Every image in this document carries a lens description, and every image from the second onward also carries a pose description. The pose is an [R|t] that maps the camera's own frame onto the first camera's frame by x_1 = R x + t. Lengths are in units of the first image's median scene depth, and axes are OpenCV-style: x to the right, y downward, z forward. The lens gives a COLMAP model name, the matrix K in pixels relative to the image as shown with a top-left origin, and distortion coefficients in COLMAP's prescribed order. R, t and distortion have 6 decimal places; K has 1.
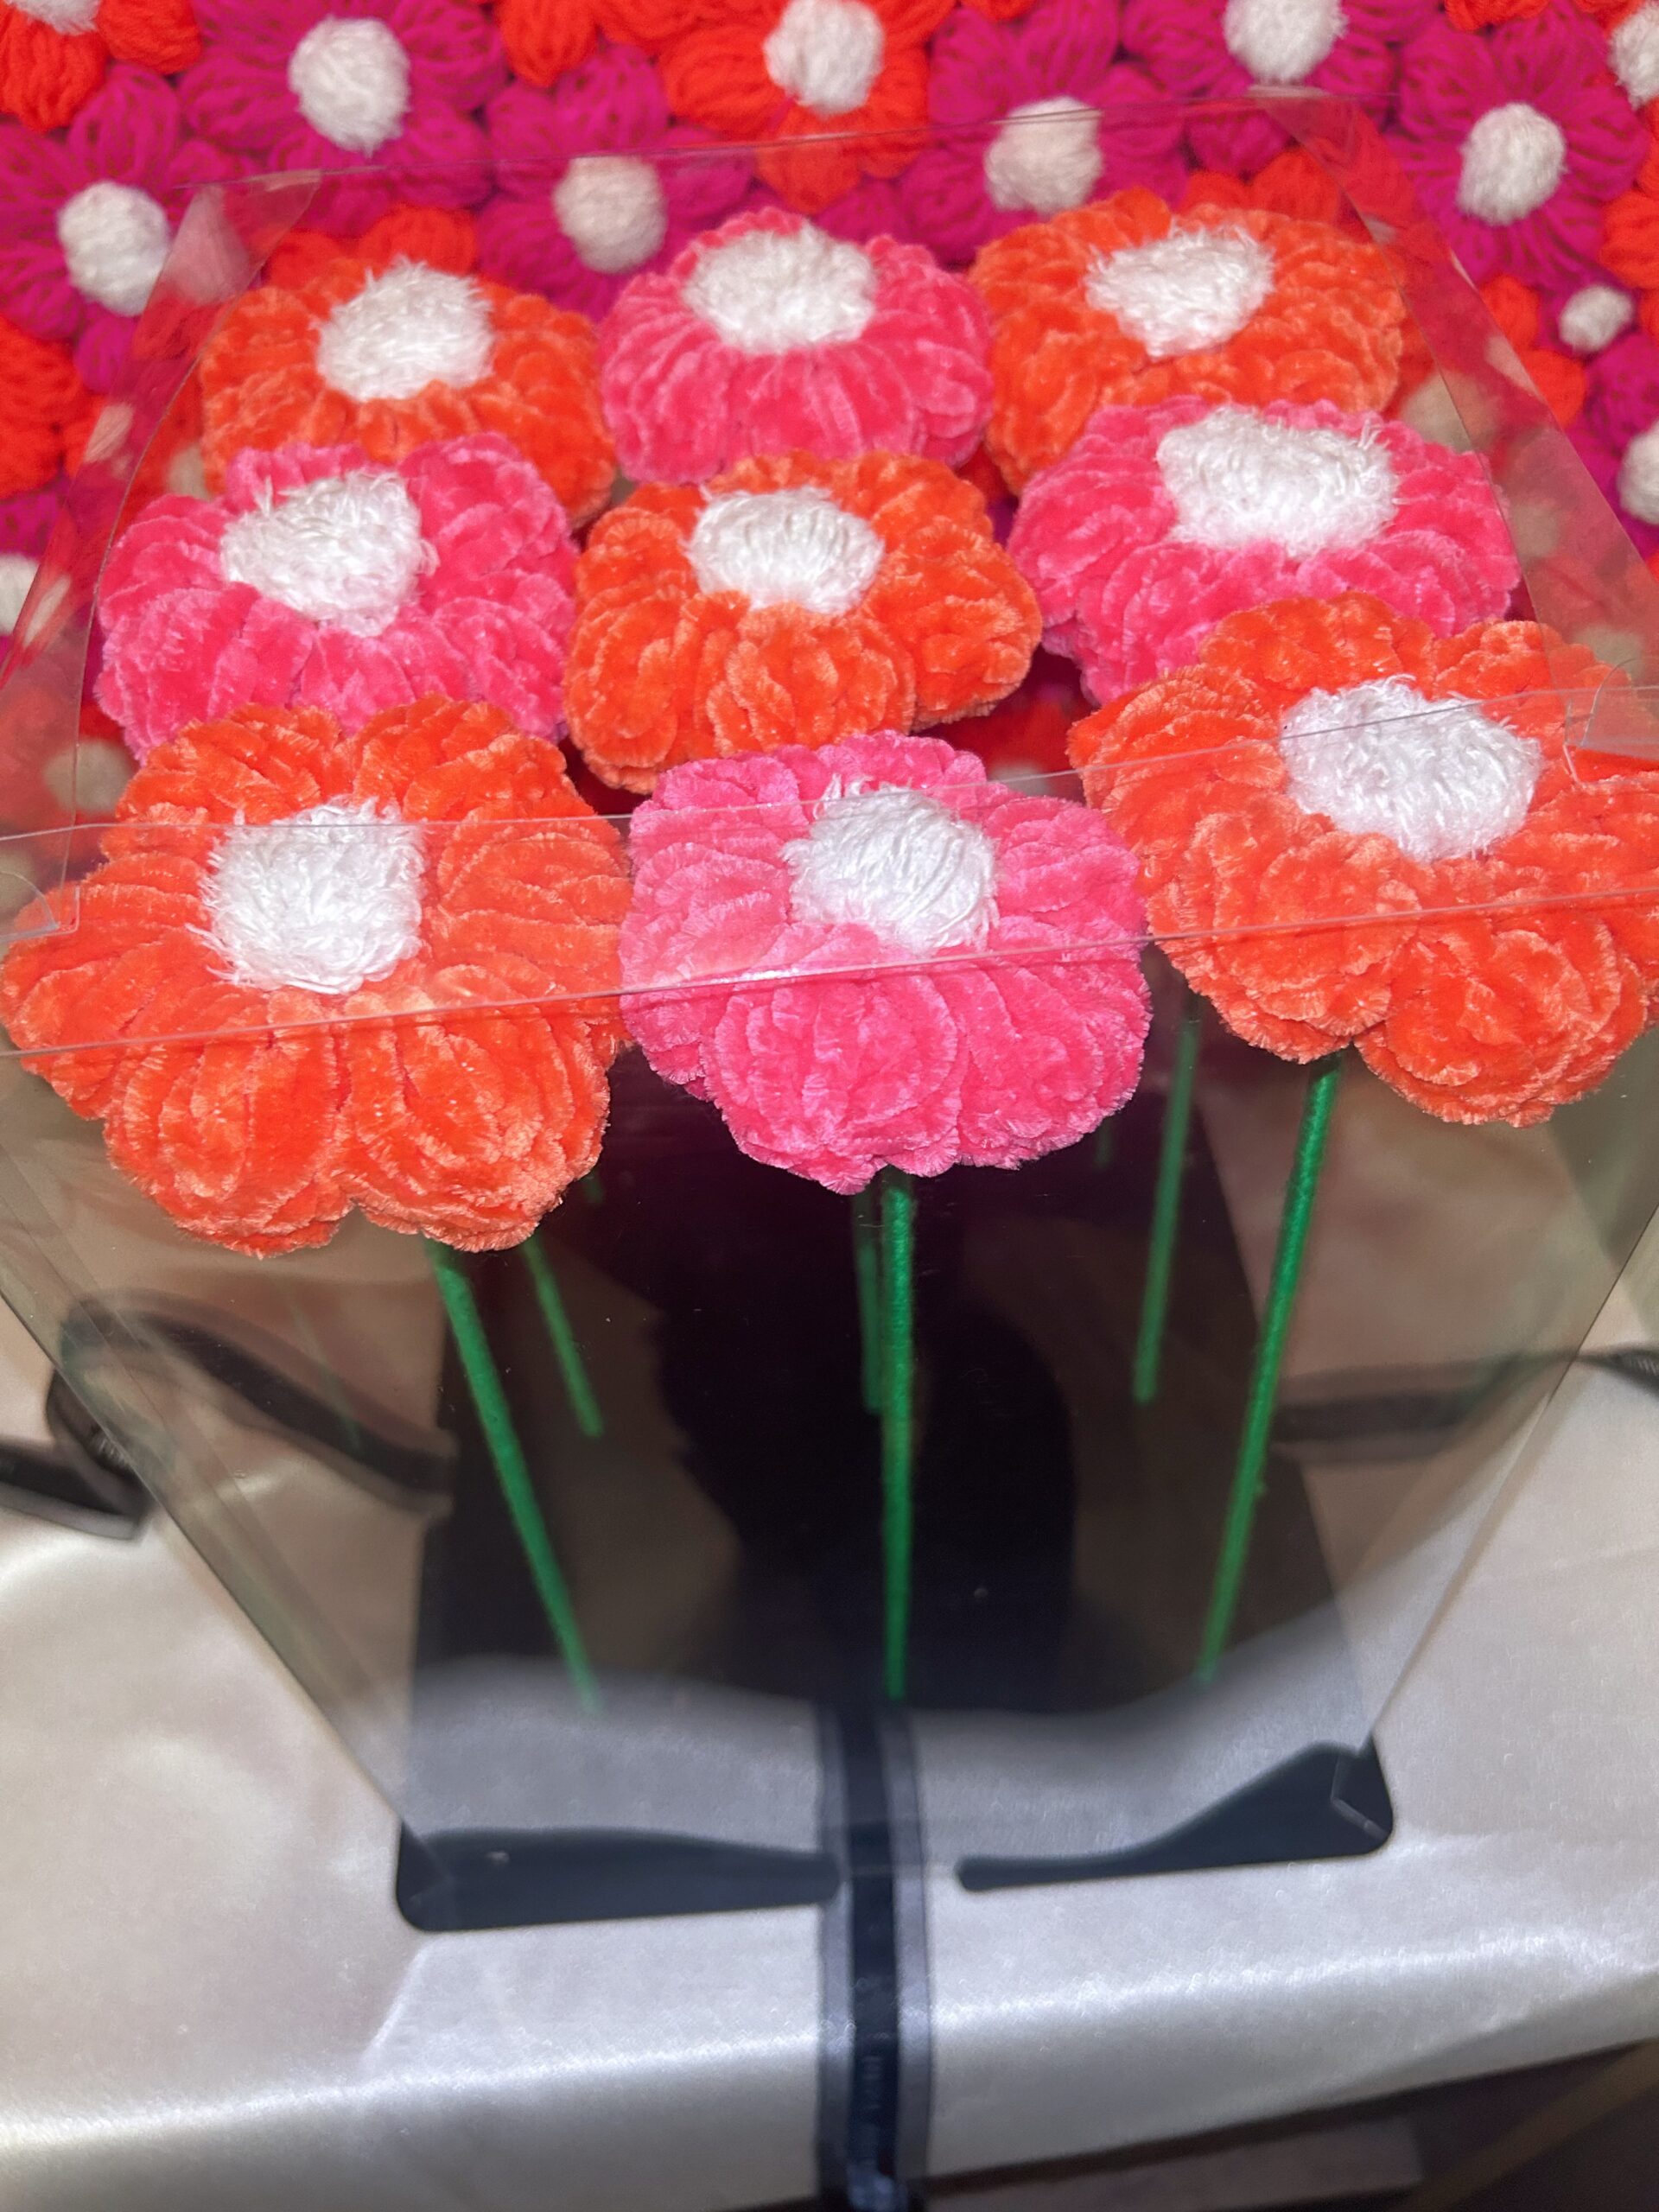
lens RADIAL K [[1723.5, 0, 817.0], [0, 1723.5, 1096.3], [0, 0, 1]] dist [0.030358, -0.060532]
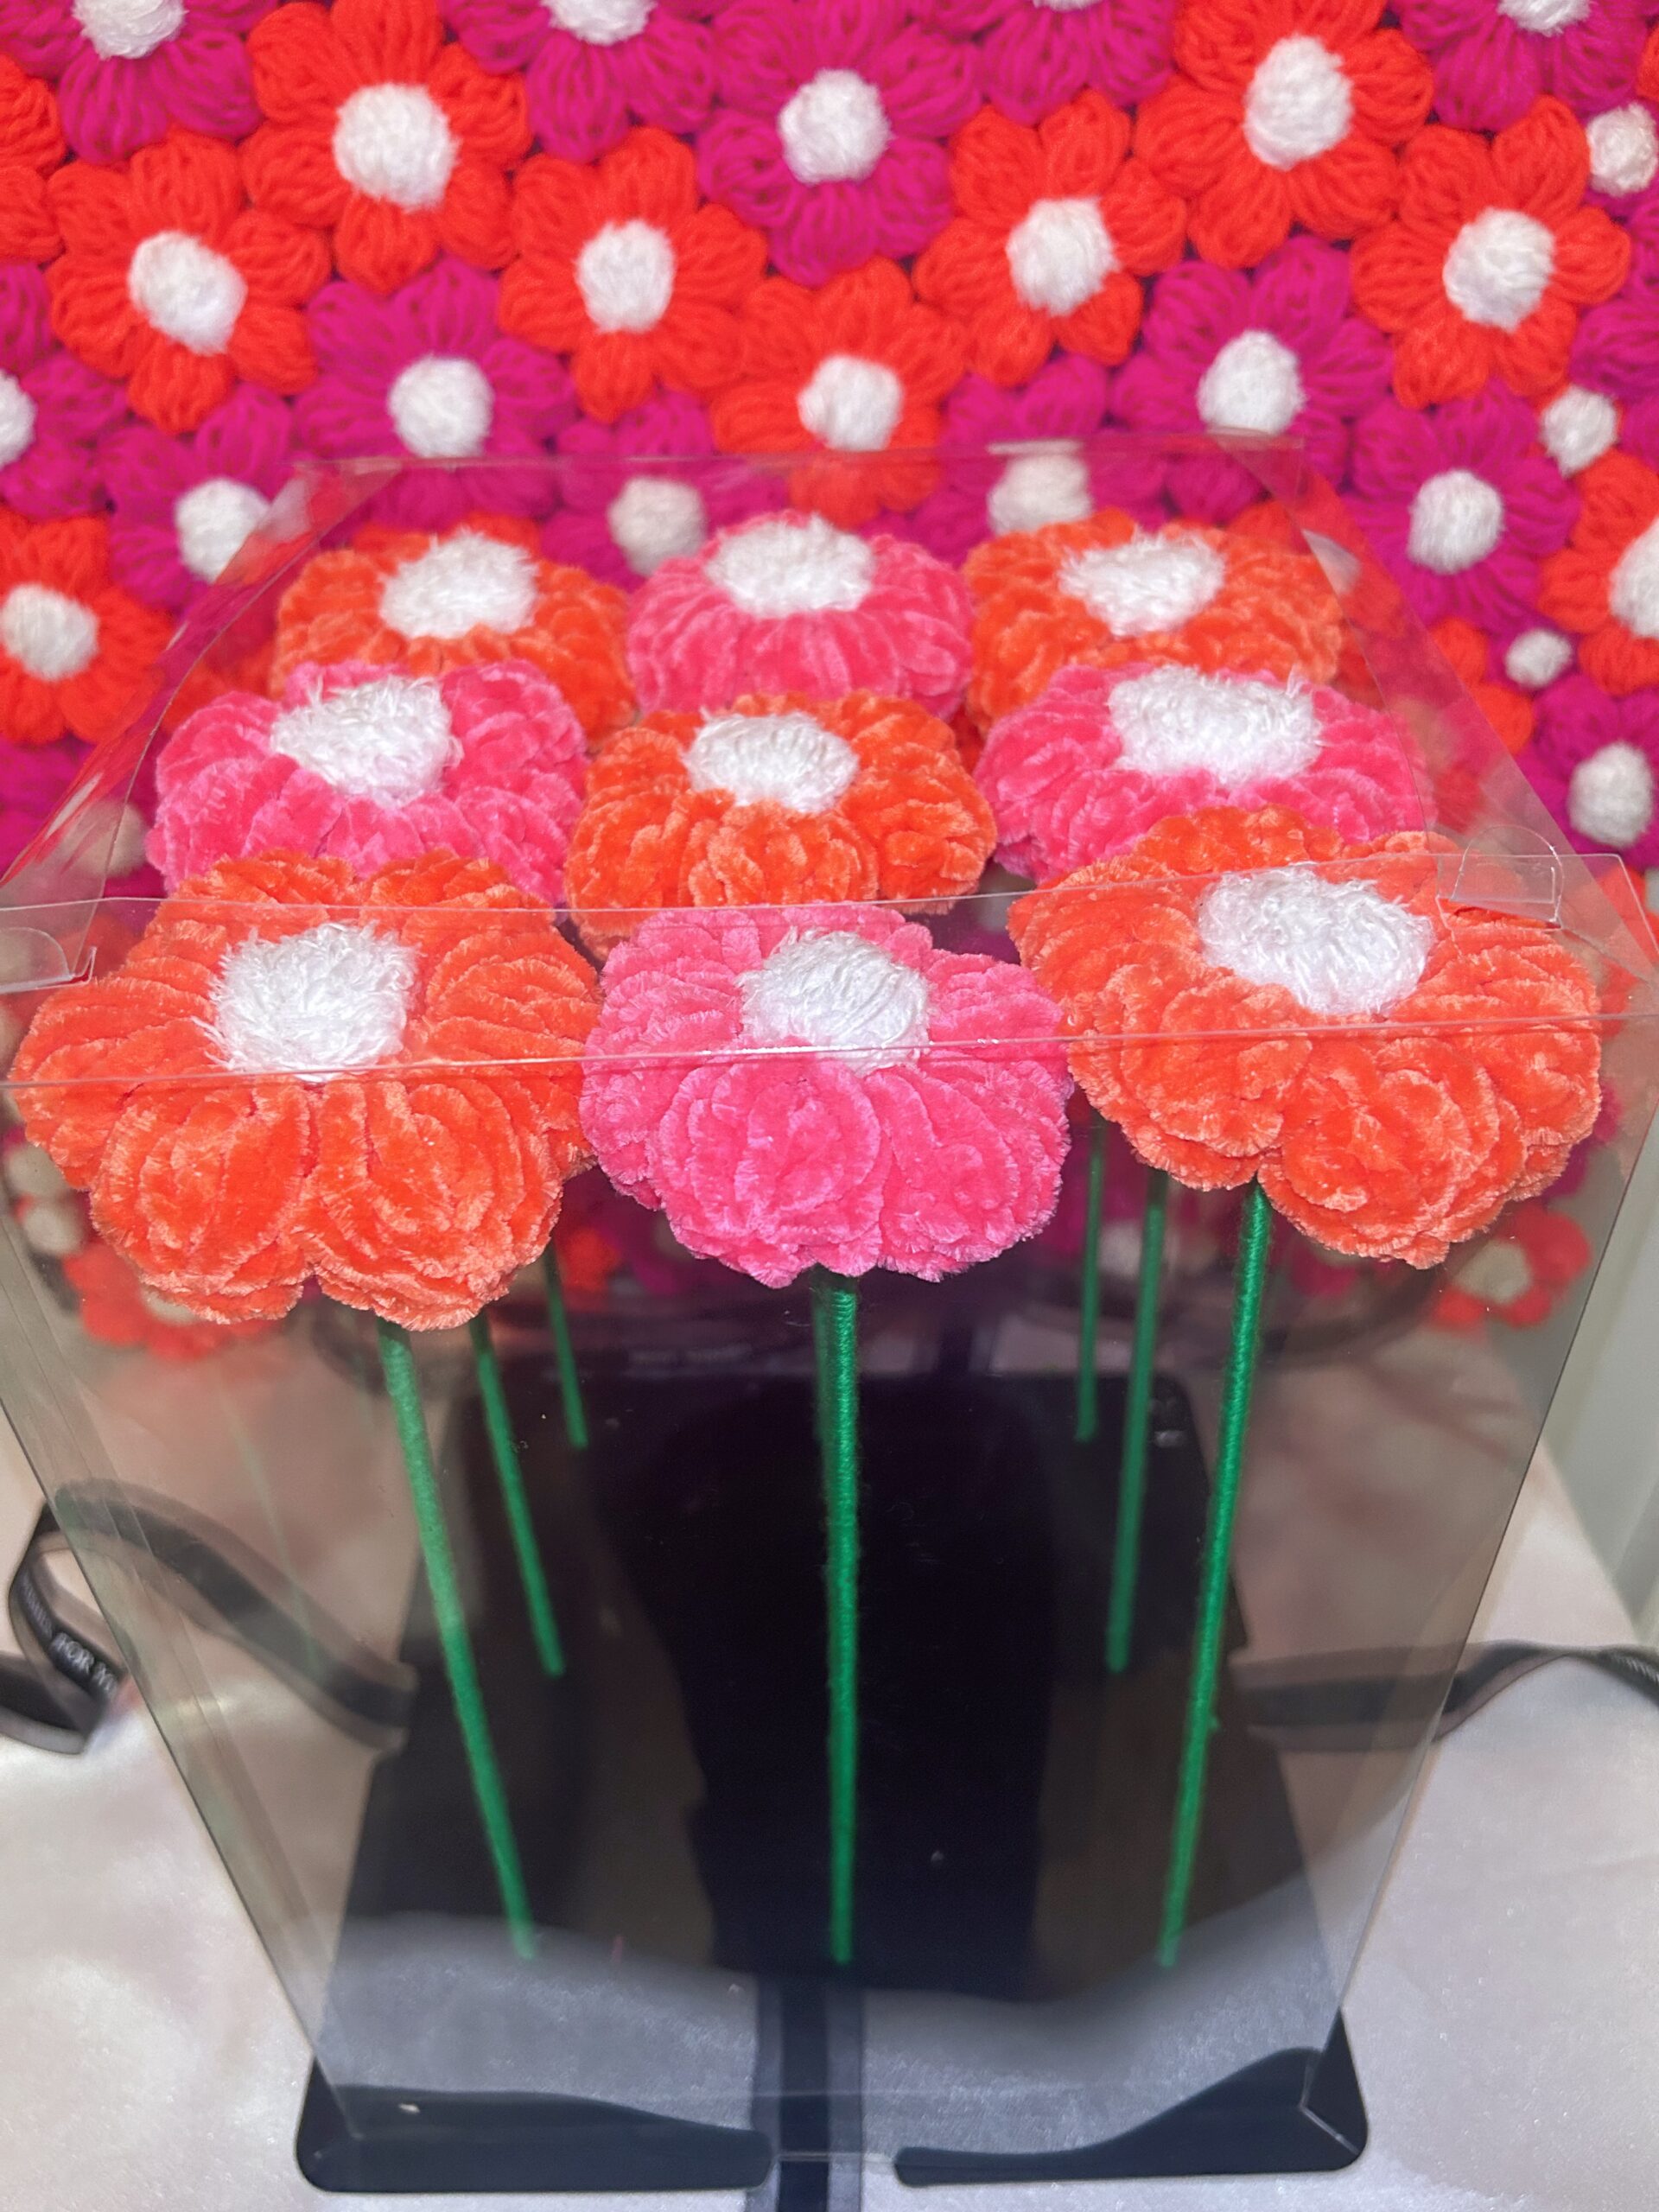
lens RADIAL K [[1701.4, 0, 821.7], [0, 1701.4, 1104.2], [0, 0, 1]] dist [0.059449, -0.097099]
pose [[0.998350, 0.051058, -0.026287, 0.059204], [-0.055405, 0.976771, -0.206999, 0.139941], [0.015107, 0.208114, 0.977988, -0.042206]]
